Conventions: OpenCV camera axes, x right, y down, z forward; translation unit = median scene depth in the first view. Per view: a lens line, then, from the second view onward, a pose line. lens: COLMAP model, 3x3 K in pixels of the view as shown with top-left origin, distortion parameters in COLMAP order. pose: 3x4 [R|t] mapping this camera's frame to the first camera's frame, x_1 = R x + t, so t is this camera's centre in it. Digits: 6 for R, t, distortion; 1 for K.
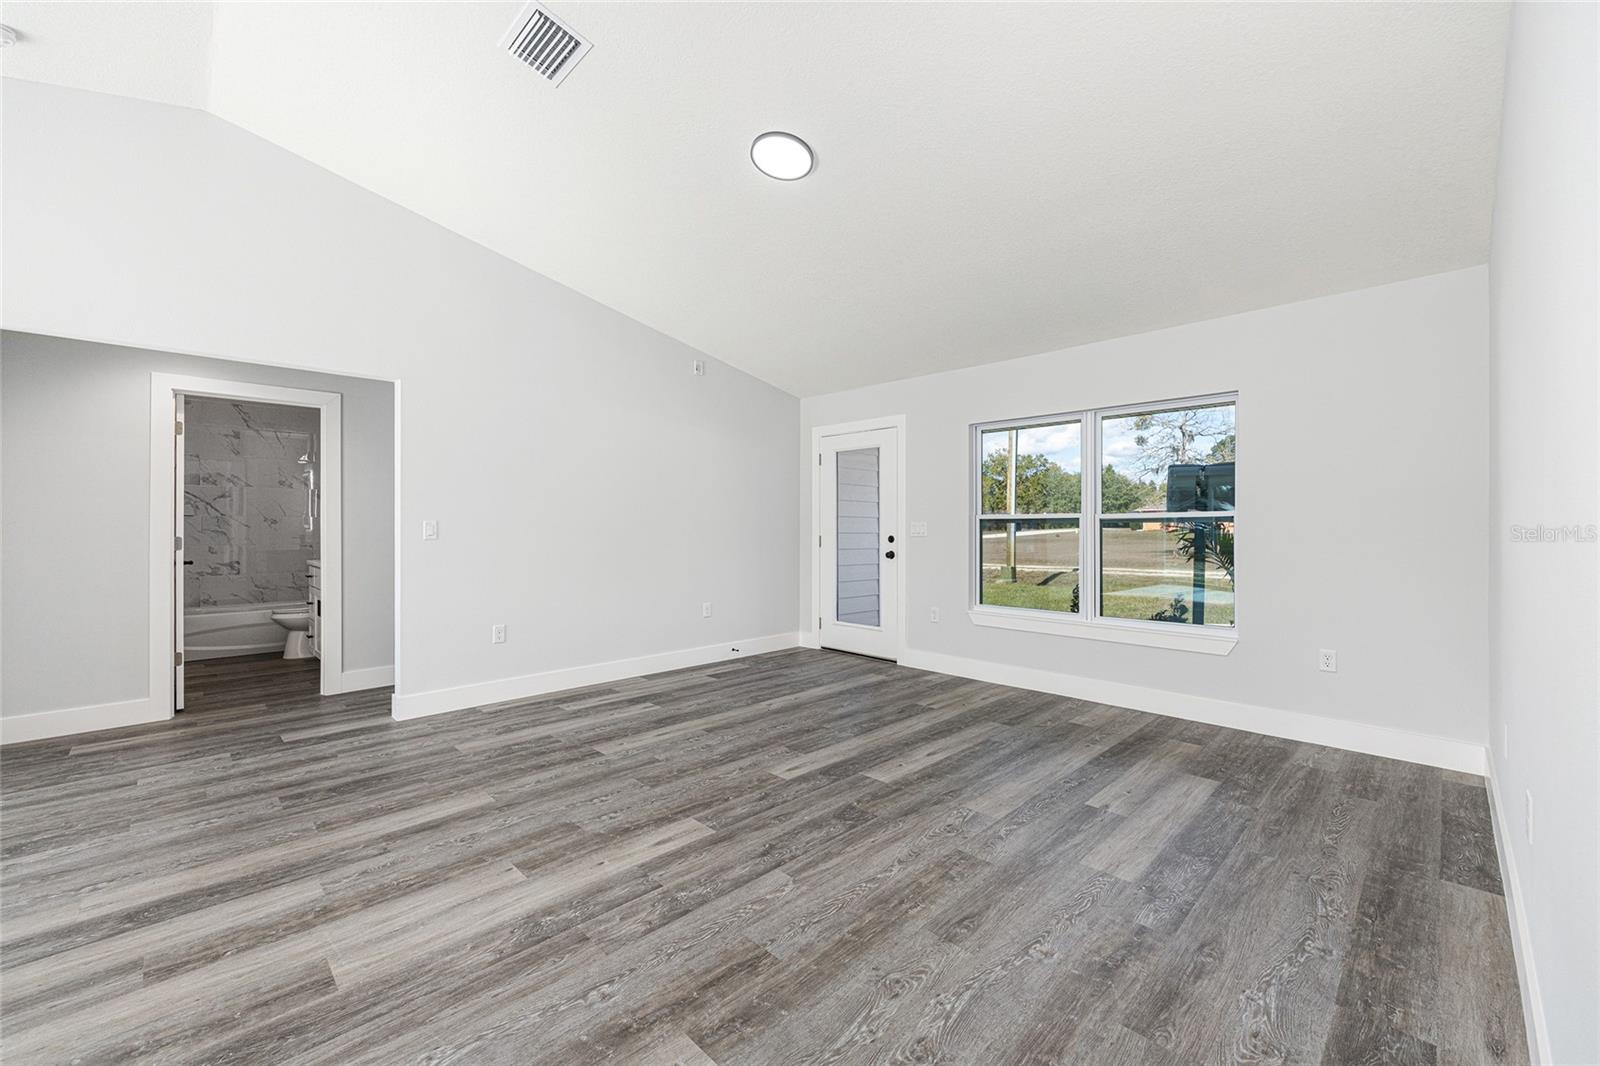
lens RADIAL K [[642.0, 0, 798.4], [0, 642.0, 533.4], [0, 0, 1]] dist [-0.003283, 0.001408]
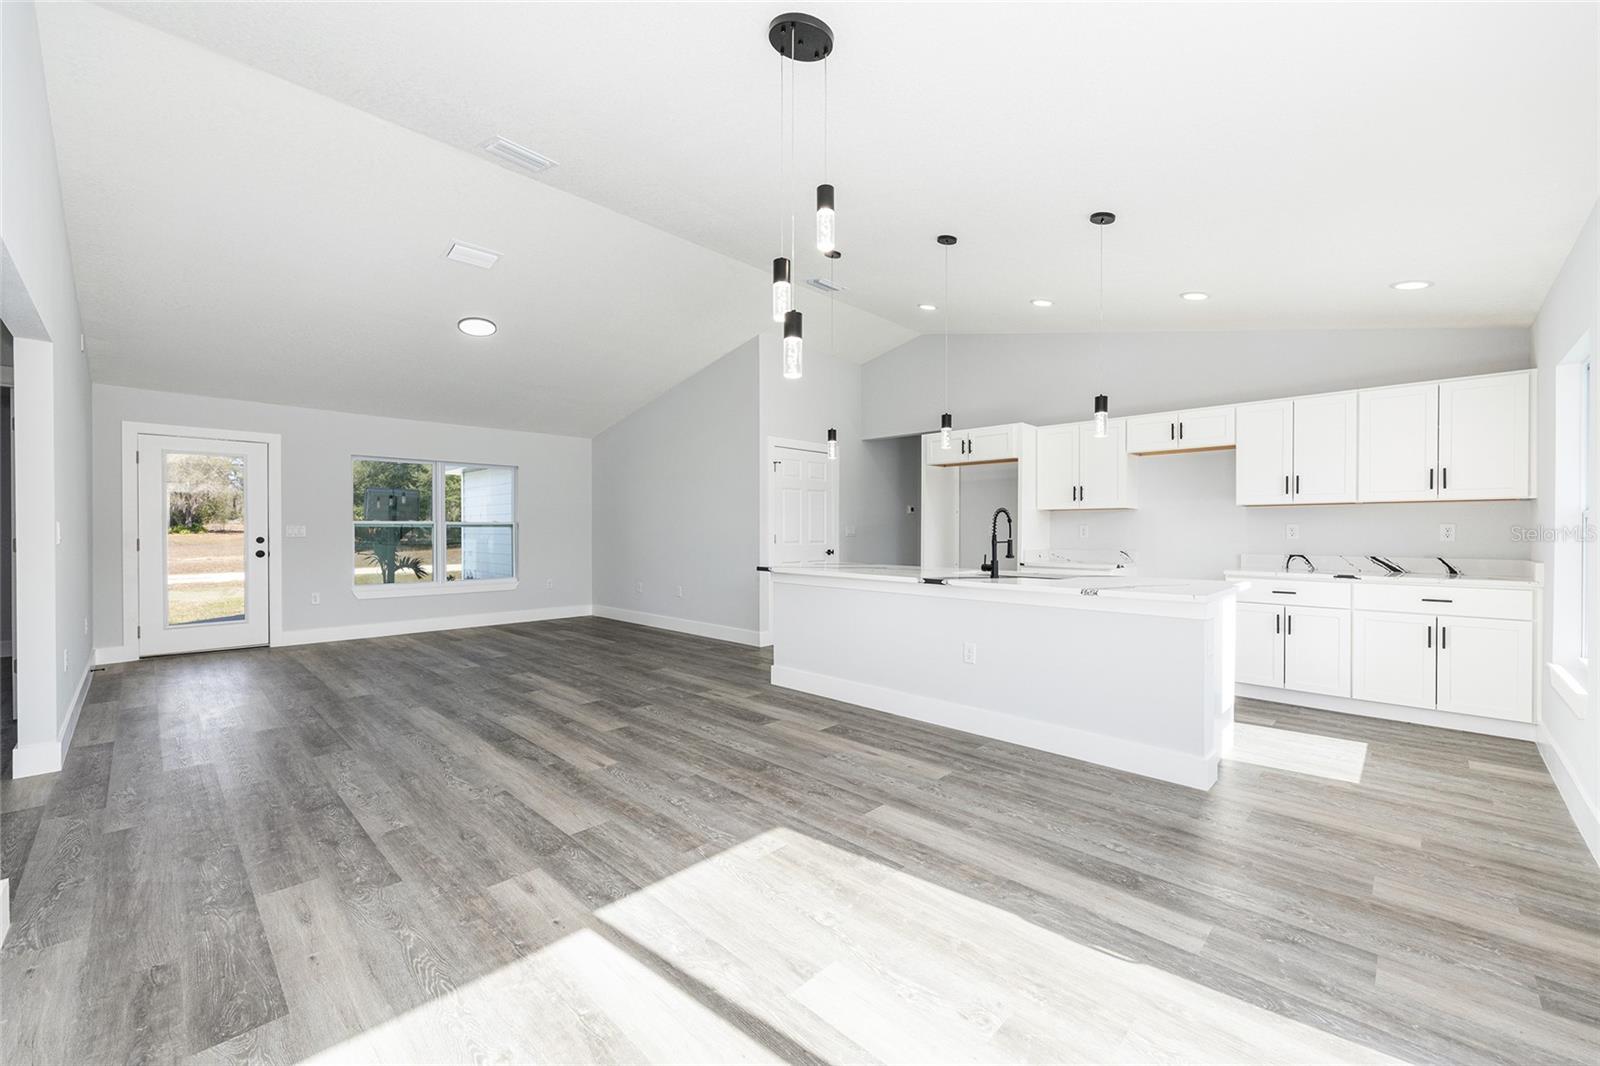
lens RADIAL K [[642.0, 0, 798.6], [0, 642.0, 532.3], [0, 0, 1]] dist [-0.003283, 0.001408]
pose [[-0.015217, -0.003824, 0.999877, -1.733217], [0.010646, 0.999935, 0.003986, 0.001531], [-0.999828, 0.010705, -0.015175, 0.102205]]
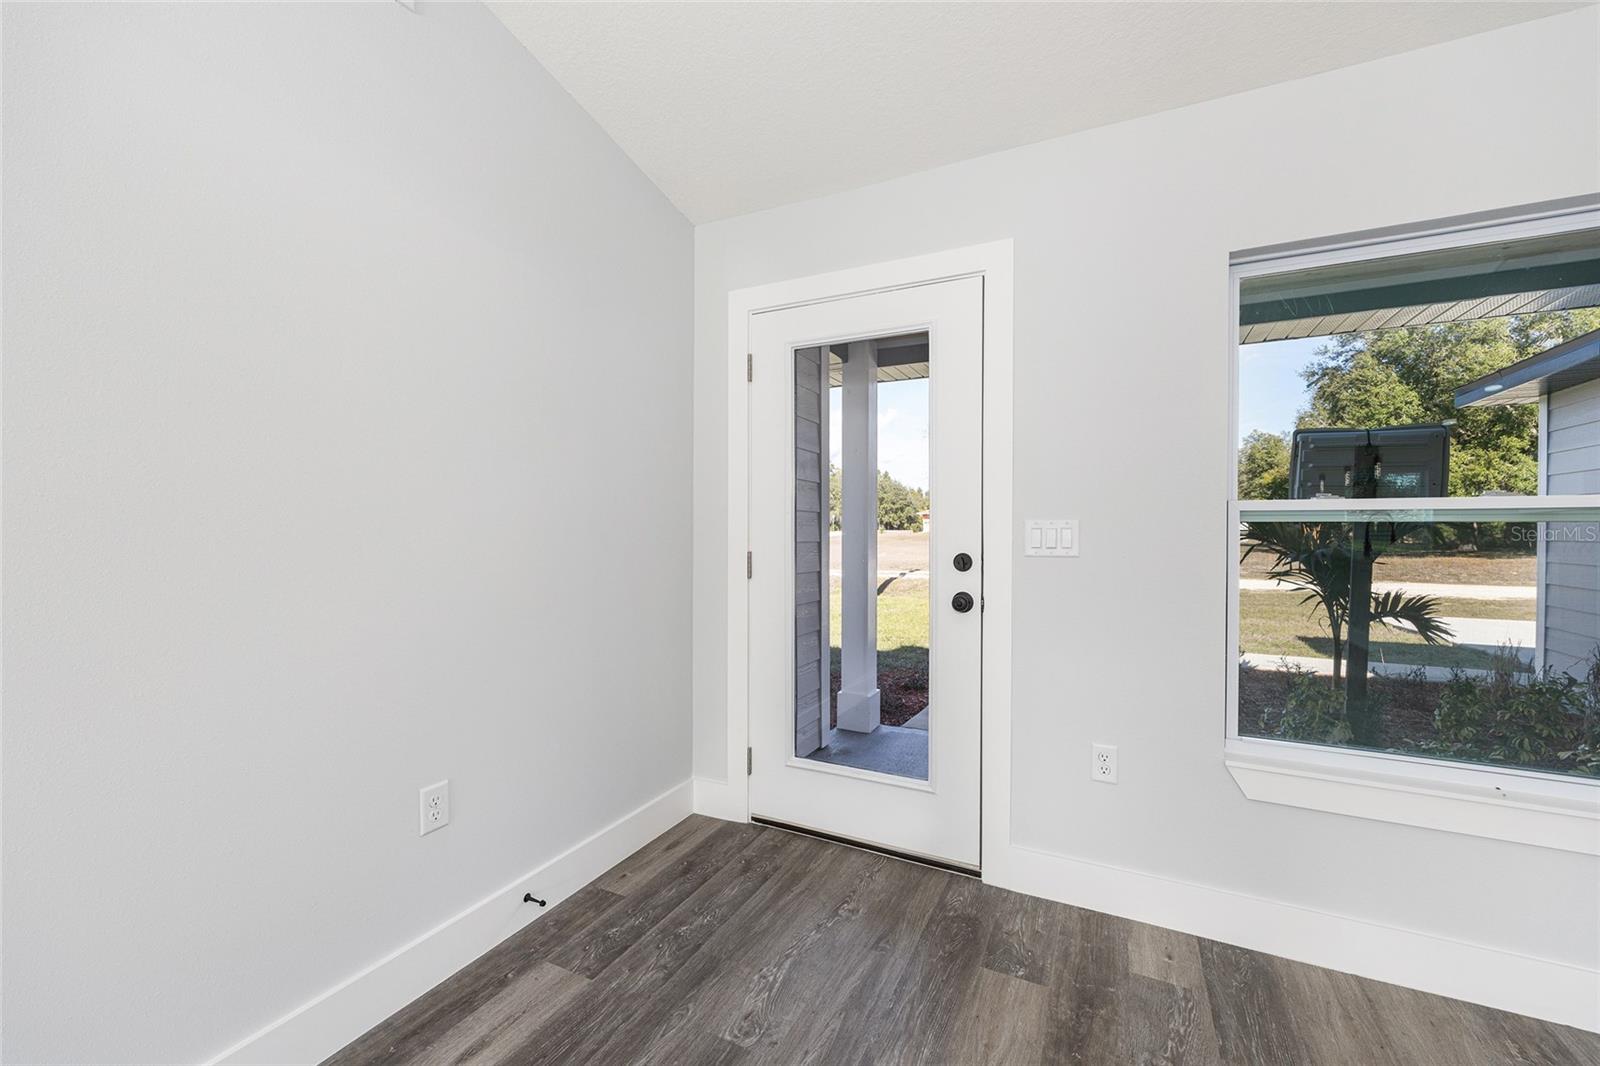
lens RADIAL K [[642.0, 0, 798.4], [0, 642.0, 536.6], [0, 0, 1]] dist [-0.003283, 0.001408]
pose [[0.947727, -0.003364, 0.319065, -0.131355], [0.002920, 0.999994, 0.001868, -0.012644], [-0.319069, -0.000839, 0.947731, 1.132378]]
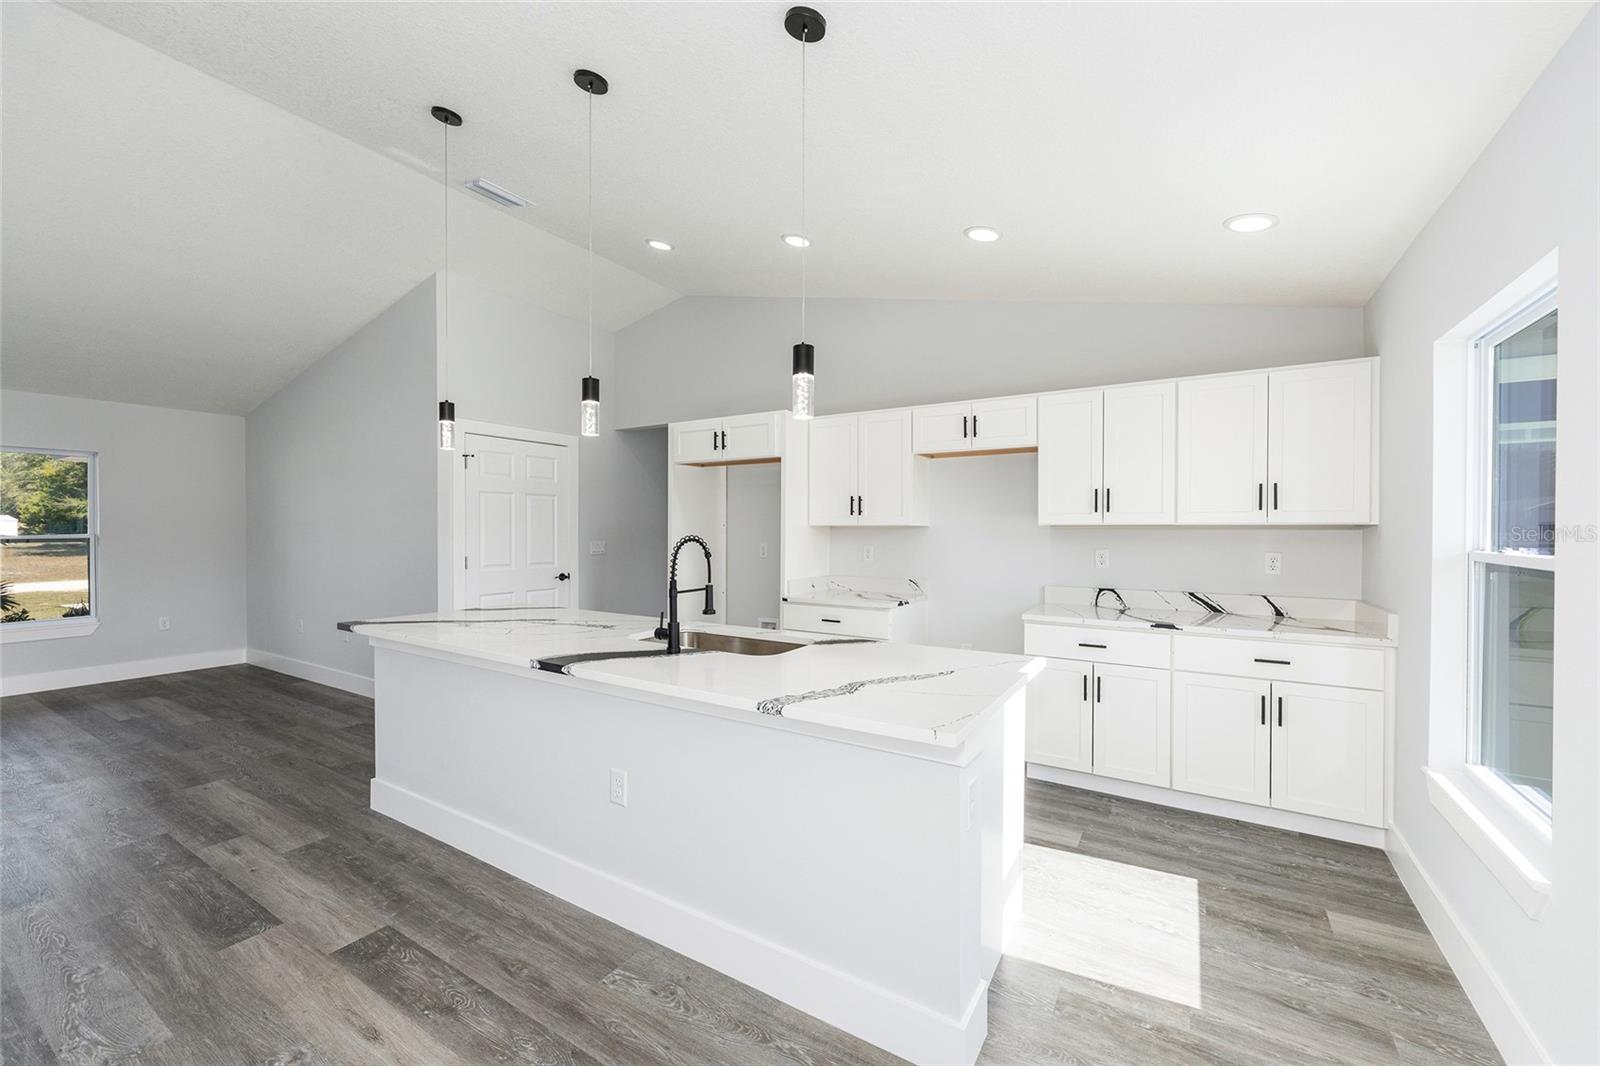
lens RADIAL K [[642.0, 0, 798.8], [0, 642.0, 531.0], [0, 0, 1]] dist [-0.003283, 0.001408]
pose [[-0.231157, -0.004123, 0.972908, -1.284331], [0.008338, 0.999946, 0.006219, -0.043975], [-0.972881, 0.009549, -0.231110, -0.249863]]
